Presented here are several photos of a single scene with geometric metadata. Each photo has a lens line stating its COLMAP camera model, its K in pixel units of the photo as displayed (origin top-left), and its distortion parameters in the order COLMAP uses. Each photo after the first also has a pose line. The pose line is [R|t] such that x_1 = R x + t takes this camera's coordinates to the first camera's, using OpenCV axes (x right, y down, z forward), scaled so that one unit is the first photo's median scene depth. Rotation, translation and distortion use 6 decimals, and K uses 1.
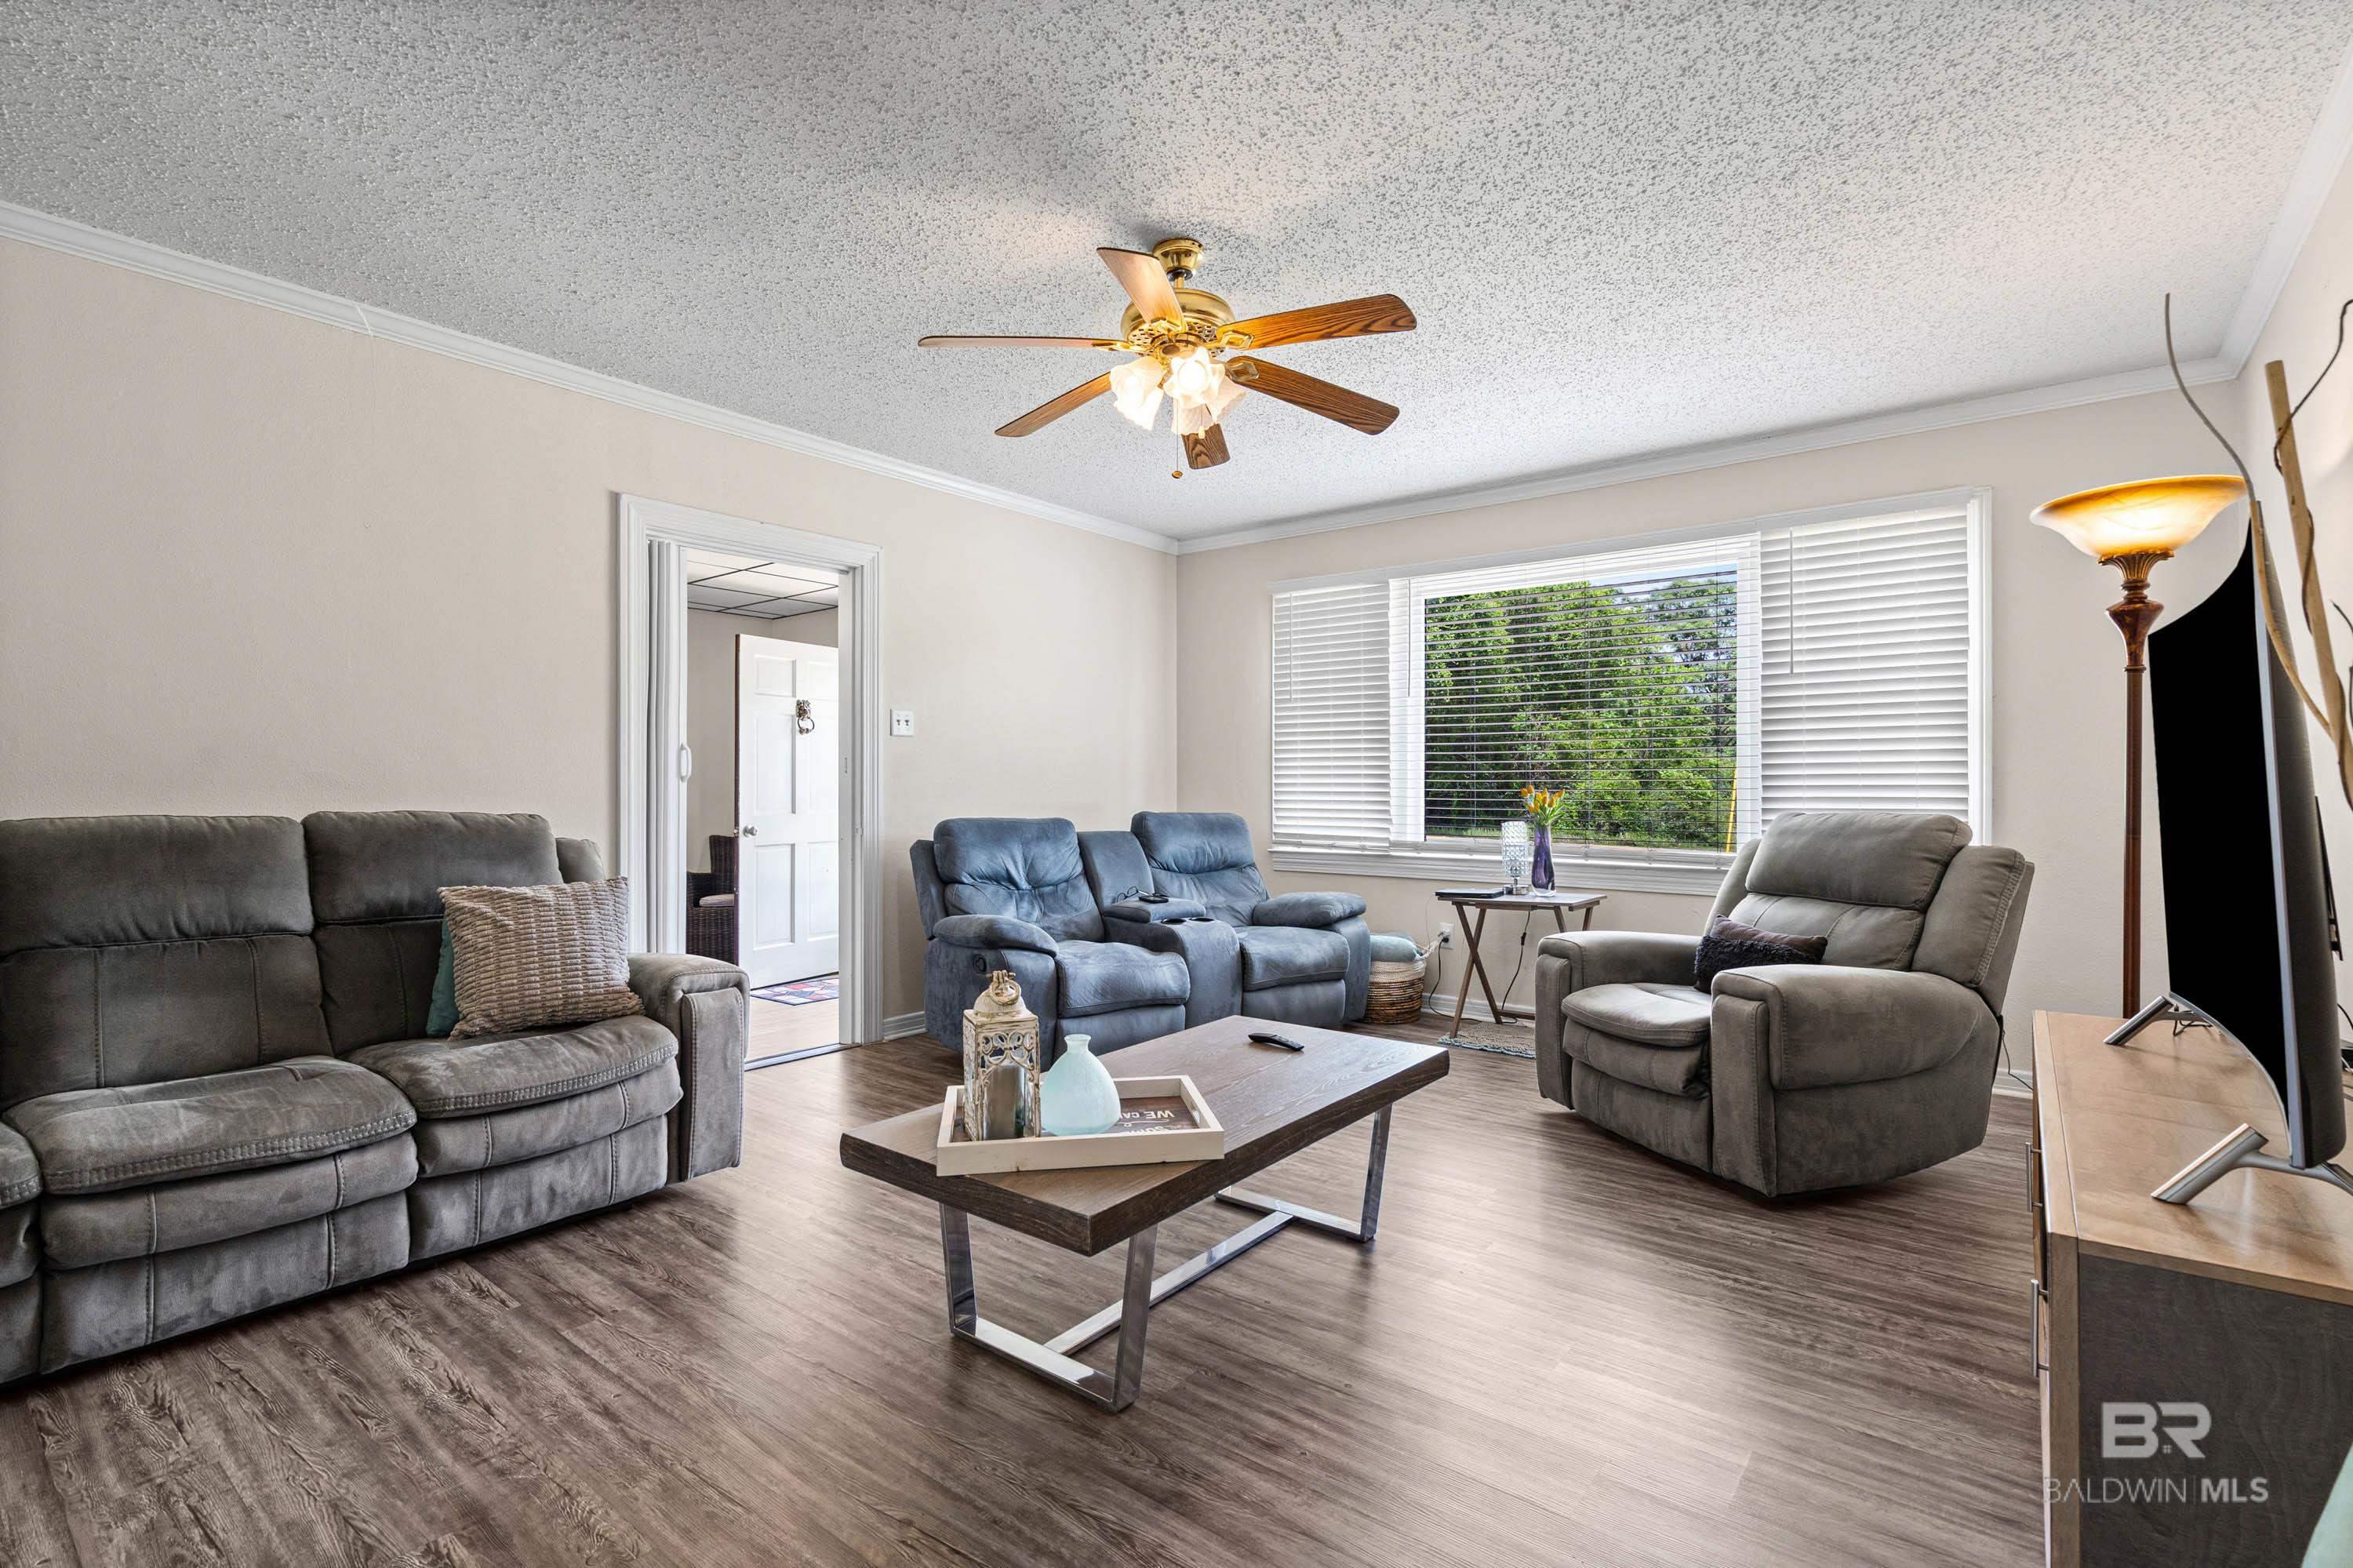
lens RADIAL K [[1087.2, 0, 1168.7], [0, 1087.2, 779.9], [0, 0, 1]] dist [-0.000454, 0.000550]
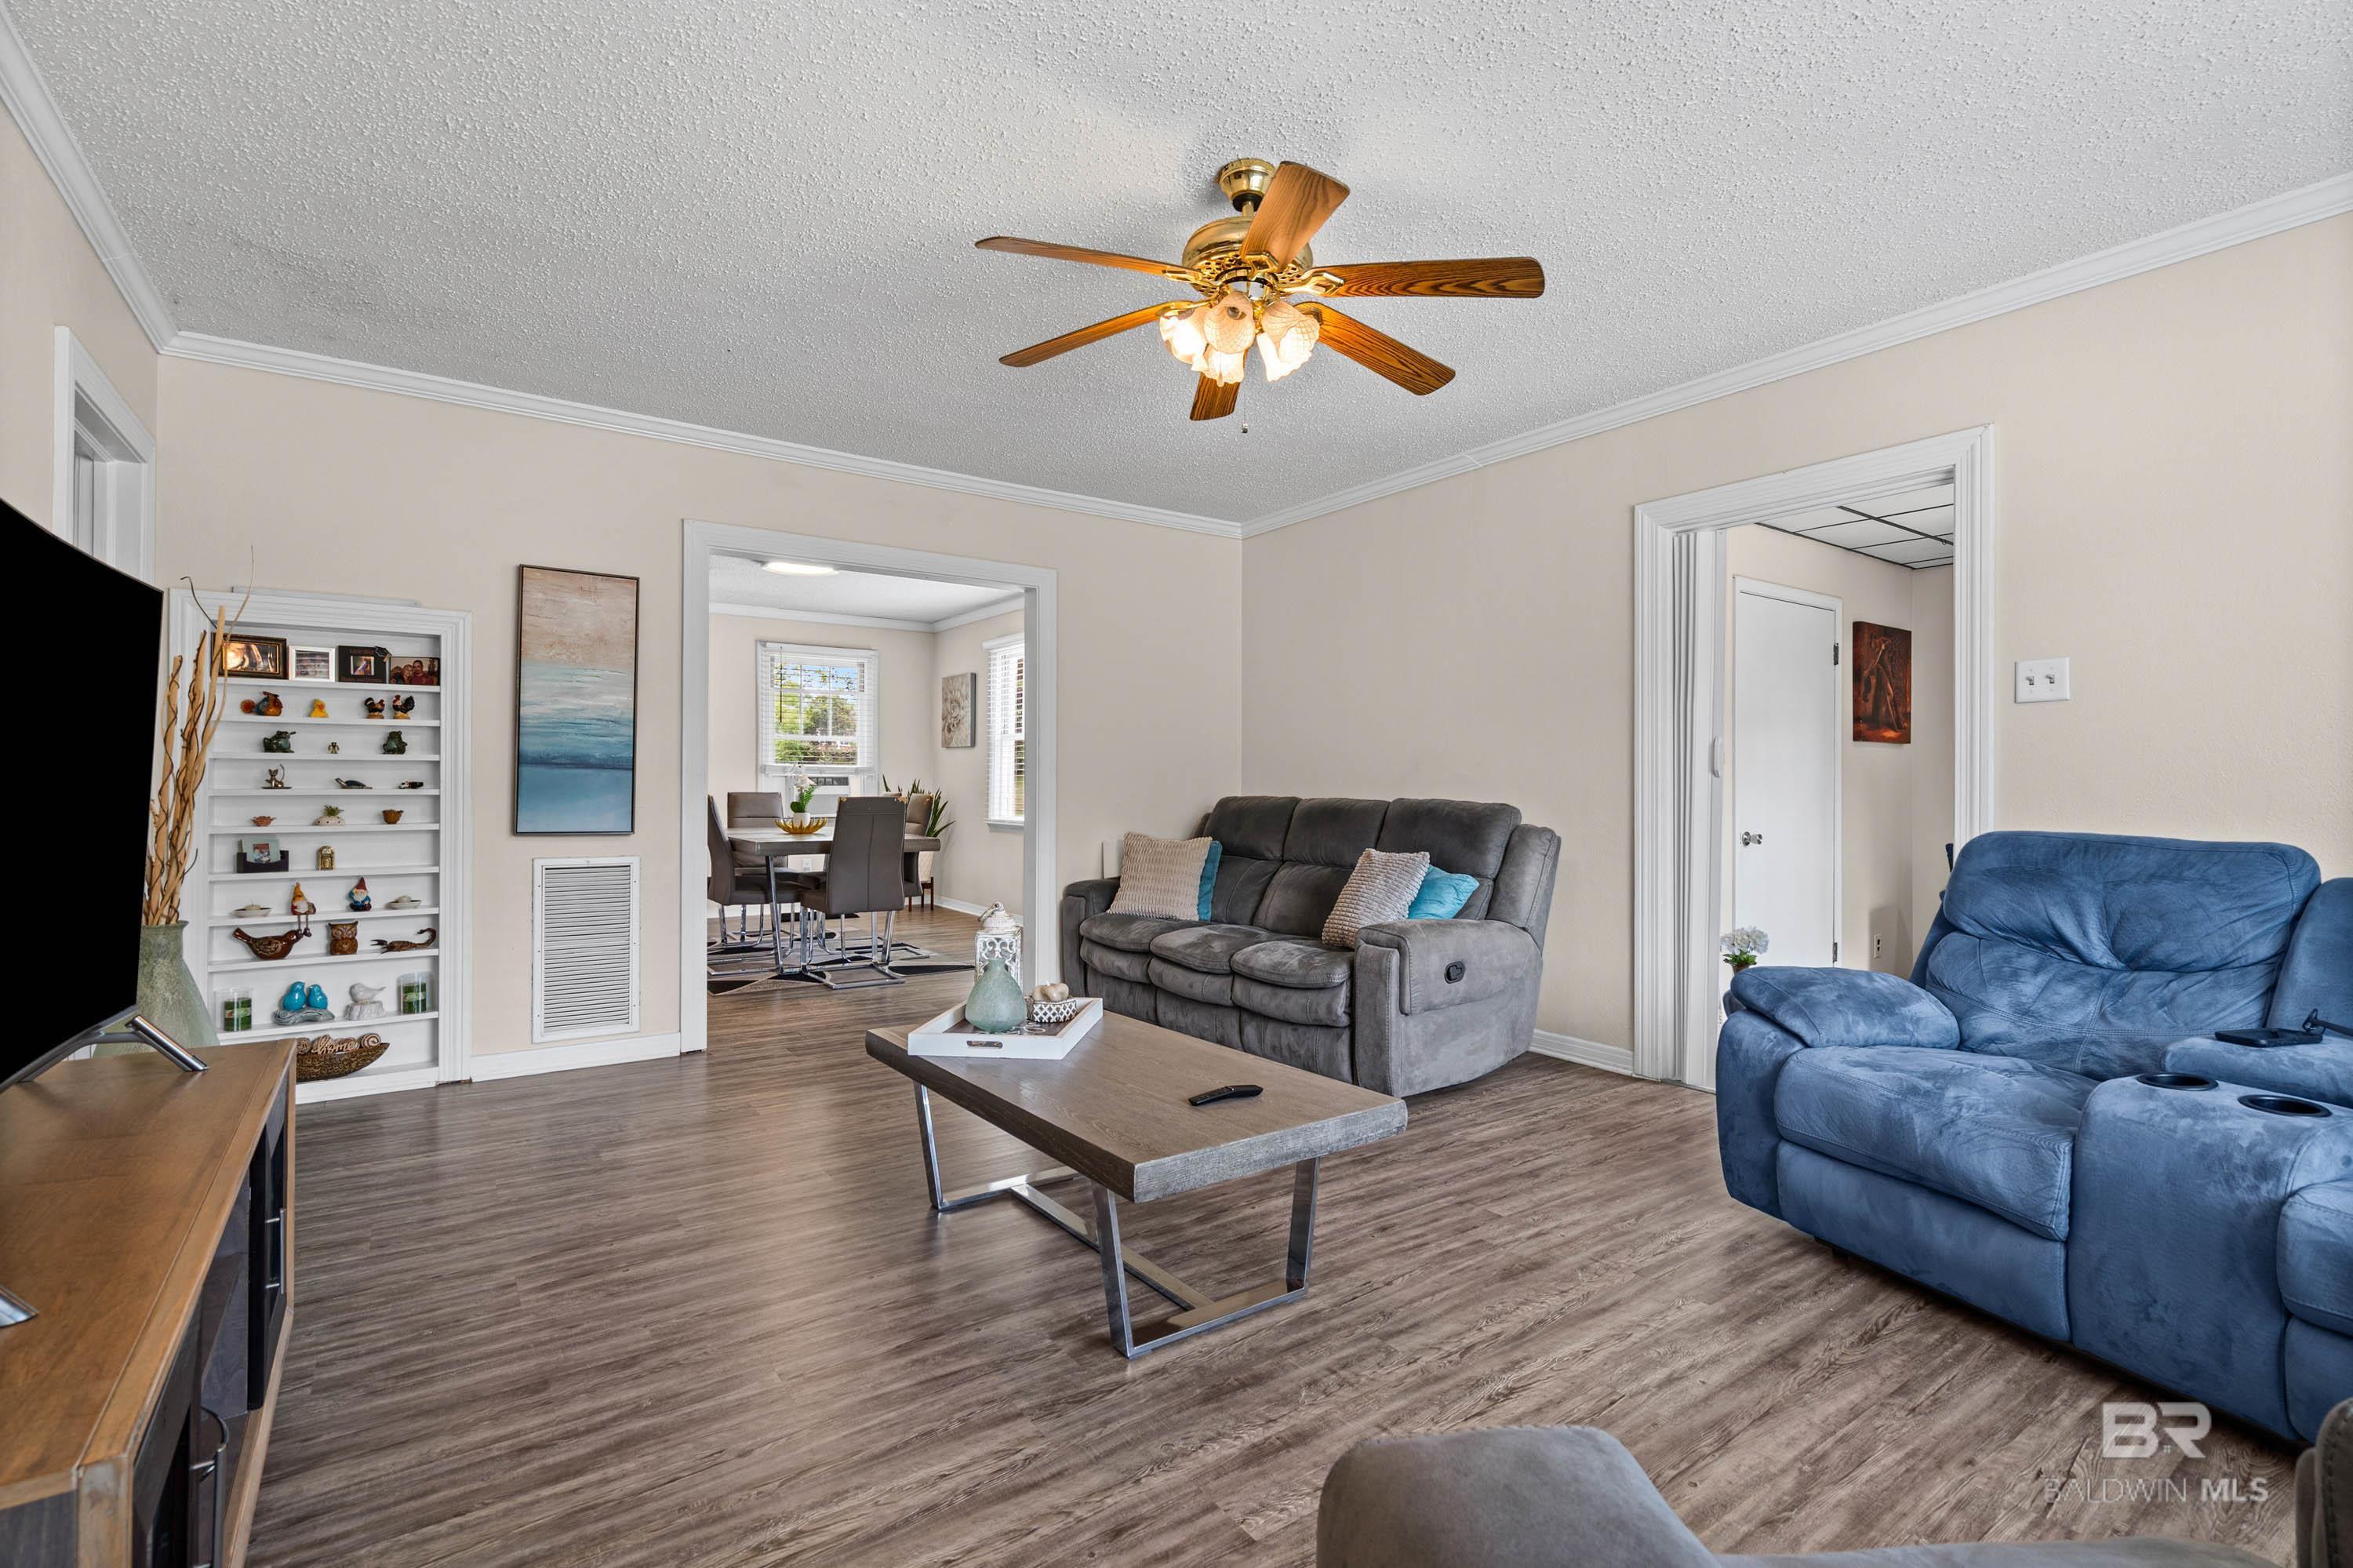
lens RADIAL K [[1087.2, 0, 1180.6], [0, 1087.2, 789.7], [0, 0, 1]] dist [-0.000454, 0.000550]
pose [[-0.268162, -0.001434, -0.963373, 0.590291], [0.006388, 0.999974, -0.003267, 0.013162], [0.963353, -0.007030, -0.268146, 0.796349]]
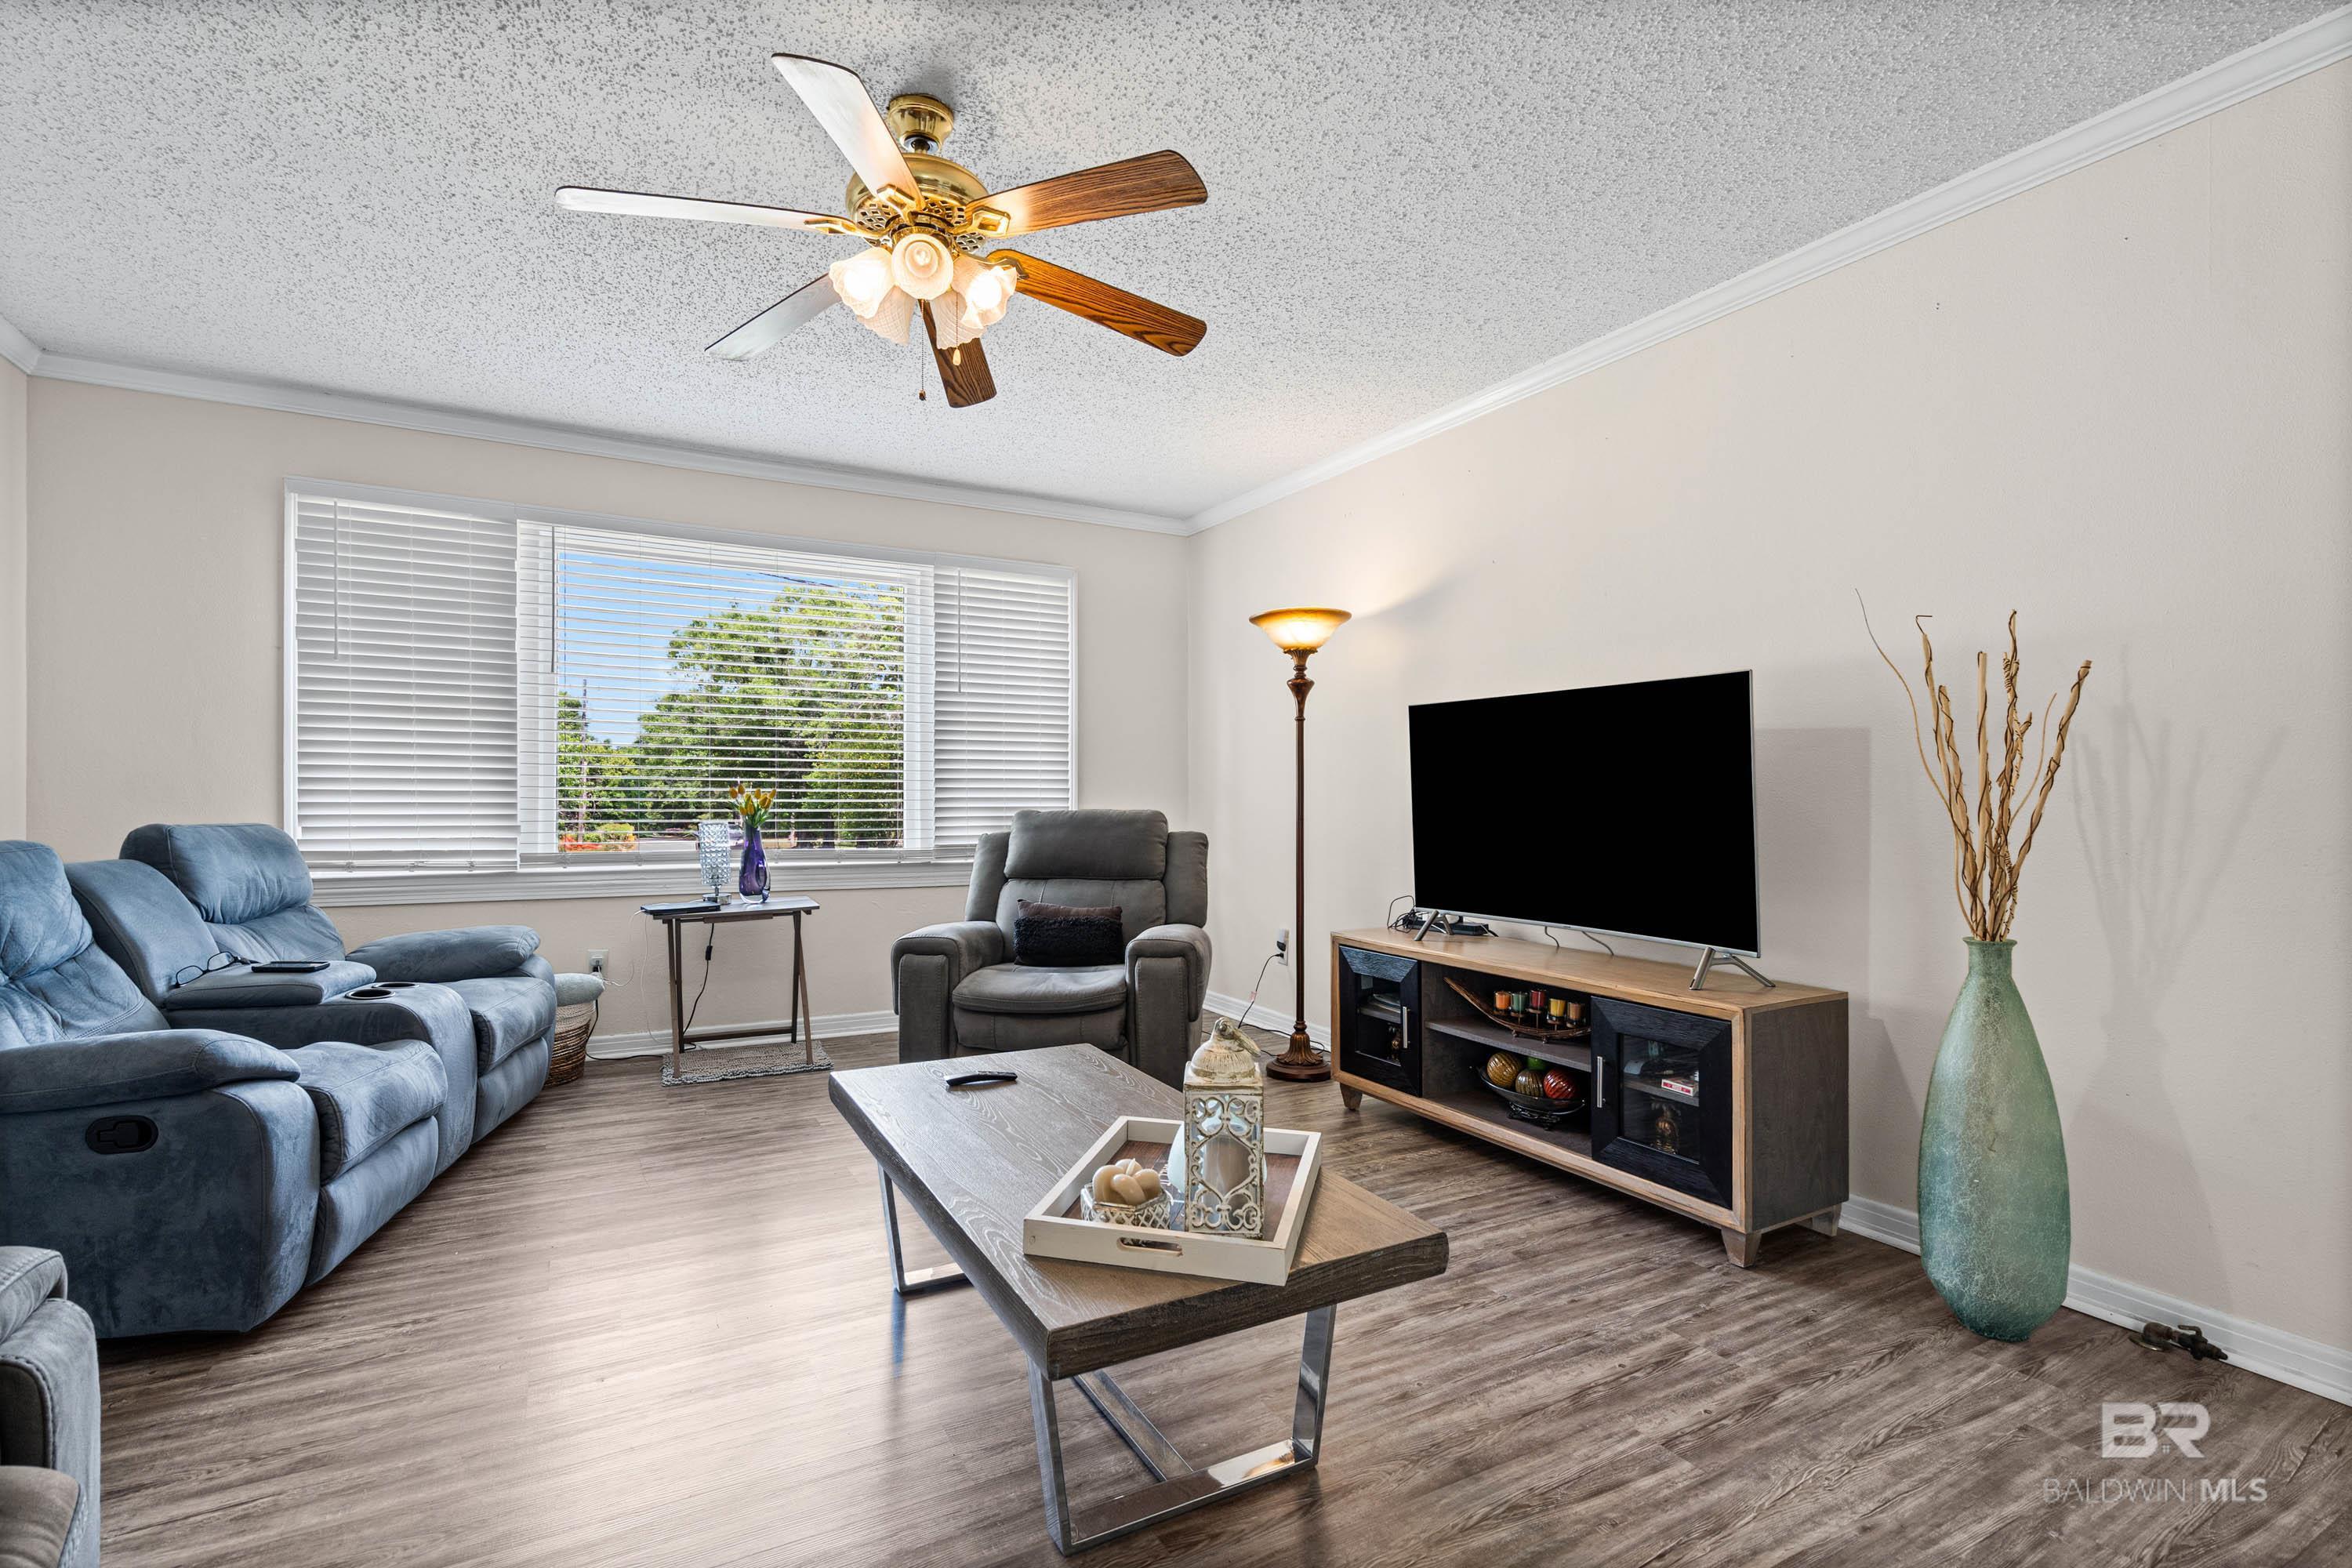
lens RADIAL K [[1086.7, 0, 1162.4], [0, 1086.7, 784.2], [0, 0, 1]] dist [-0.000454, 0.000550]
pose [[0.383513, 0.009206, 0.923490, -0.443538], [-0.014312, 0.999889, -0.004024, 0.003252], [-0.923425, -0.011674, 0.383602, 0.356678]]
